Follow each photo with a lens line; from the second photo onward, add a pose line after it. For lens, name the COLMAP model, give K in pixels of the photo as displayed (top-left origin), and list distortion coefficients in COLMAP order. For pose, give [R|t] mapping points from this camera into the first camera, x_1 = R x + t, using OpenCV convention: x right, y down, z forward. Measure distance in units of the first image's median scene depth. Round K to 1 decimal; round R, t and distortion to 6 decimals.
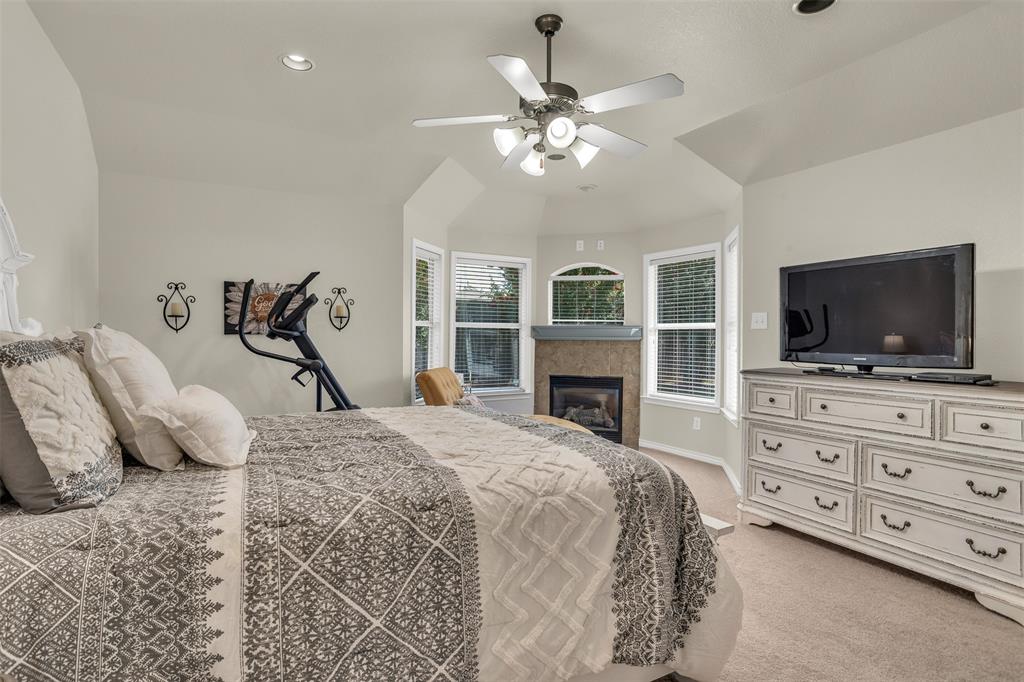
lens RADIAL K [[526.8, 0, 517.1], [0, 526.8, 339.3], [0, 0, 1]] dist [-0.069840, 0.038619]
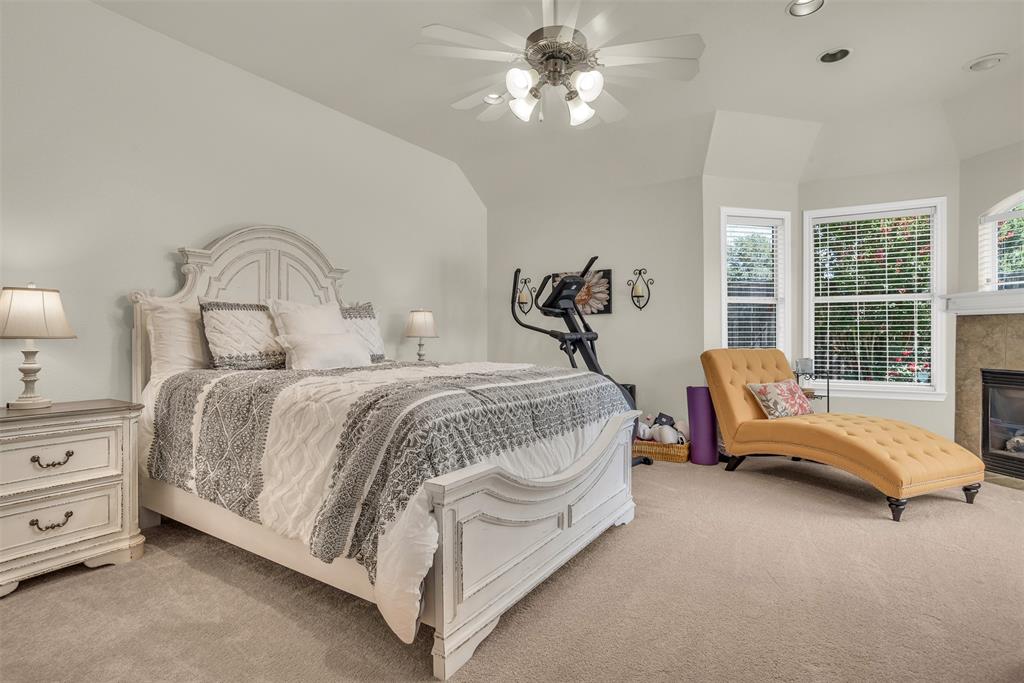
lens RADIAL K [[526.8, 0, 517.1], [0, 526.8, 339.8], [0, 0, 1]] dist [-0.069840, 0.038619]
pose [[0.467133, -0.002647, -0.884183, 0.491100], [-0.000370, 0.999995, -0.003189, 0.047885], [0.884187, 0.001817, 0.467129, 0.277648]]
